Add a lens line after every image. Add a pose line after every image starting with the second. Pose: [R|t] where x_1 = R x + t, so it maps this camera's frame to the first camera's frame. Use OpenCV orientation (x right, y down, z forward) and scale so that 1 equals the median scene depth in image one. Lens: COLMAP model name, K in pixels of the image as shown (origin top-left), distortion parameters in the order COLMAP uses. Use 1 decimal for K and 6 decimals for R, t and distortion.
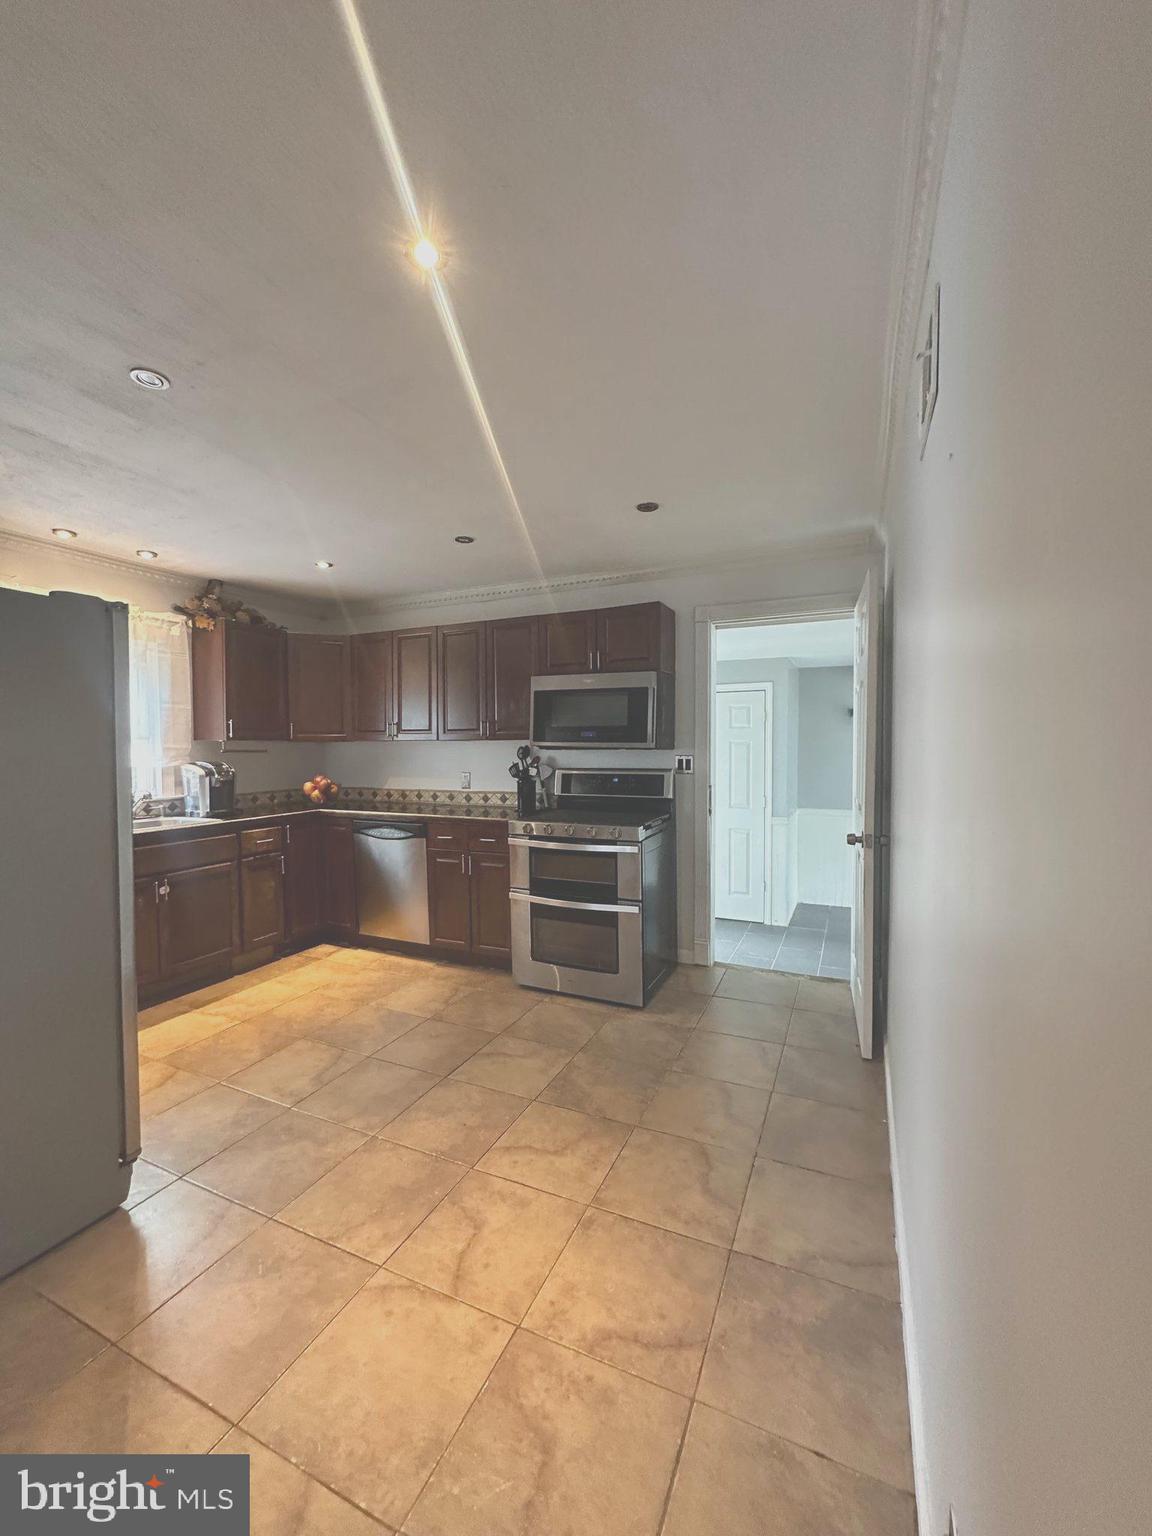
lens RADIAL K [[612.2, 0, 576.0], [0, 612.2, 768.0], [0, 0, 1]] dist [-0.002972, -0.000387]
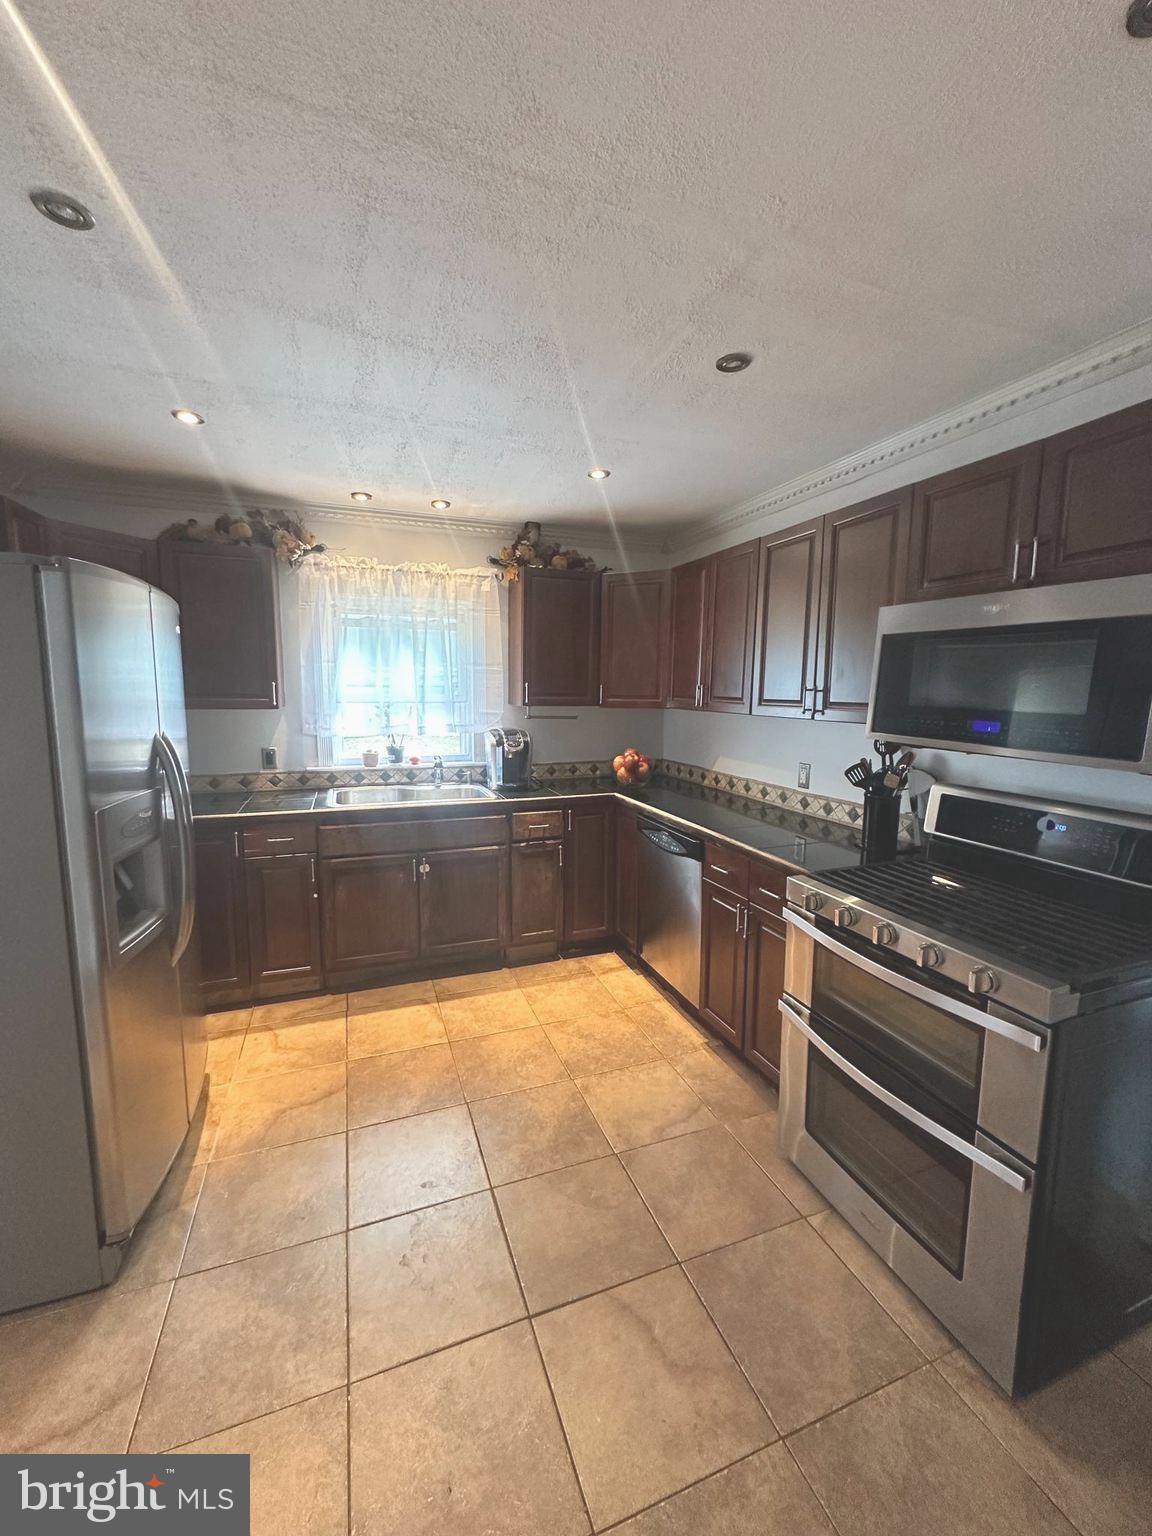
lens RADIAL K [[612.2, 0, 576.0], [0, 612.2, 768.0], [0, 0, 1]] dist [-0.002972, -0.000387]
pose [[0.715001, 0.104116, -0.691327, 0.111454], [-0.039552, 0.993289, 0.108686, -0.056300], [0.698004, -0.050367, 0.714321, 0.416486]]
